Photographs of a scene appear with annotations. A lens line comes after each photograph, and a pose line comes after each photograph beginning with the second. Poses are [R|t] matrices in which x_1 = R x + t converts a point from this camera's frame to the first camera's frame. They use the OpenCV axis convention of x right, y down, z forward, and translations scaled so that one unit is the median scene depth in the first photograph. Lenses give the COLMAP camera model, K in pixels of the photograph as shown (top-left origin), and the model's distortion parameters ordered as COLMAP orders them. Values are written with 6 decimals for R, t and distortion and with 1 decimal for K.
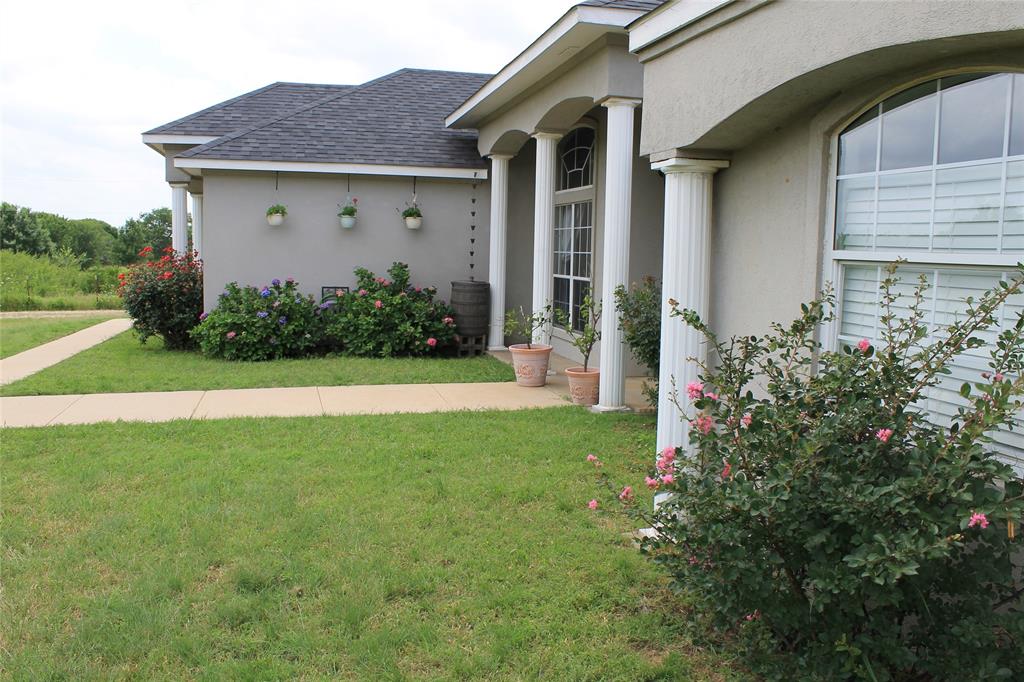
lens RADIAL K [[832.9, 0, 512.0], [0, 832.9, 341.0], [0, 0, 1]] dist [-0.164336, 0.145302]
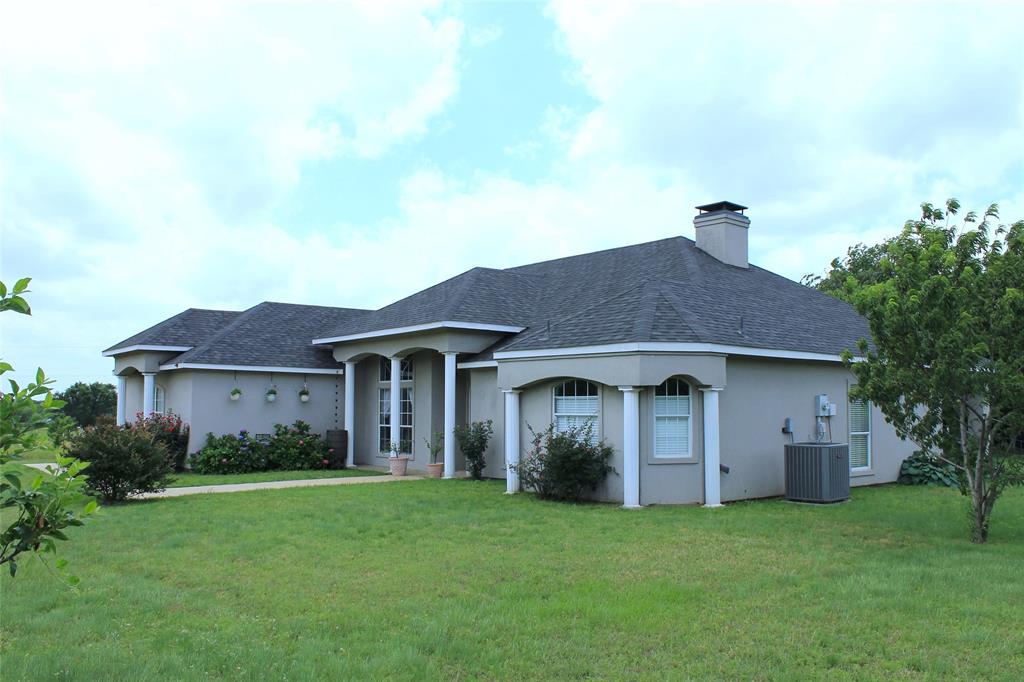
lens RADIAL K [[832.9, 0, 512.0], [0, 832.9, 341.0], [0, 0, 1]] dist [-0.164336, 0.145302]
pose [[0.903200, 0.015485, 0.428941, -0.499779], [0.063837, 0.983388, -0.169919, 0.073025], [-0.424446, 0.180853, 0.887208, -0.849210]]
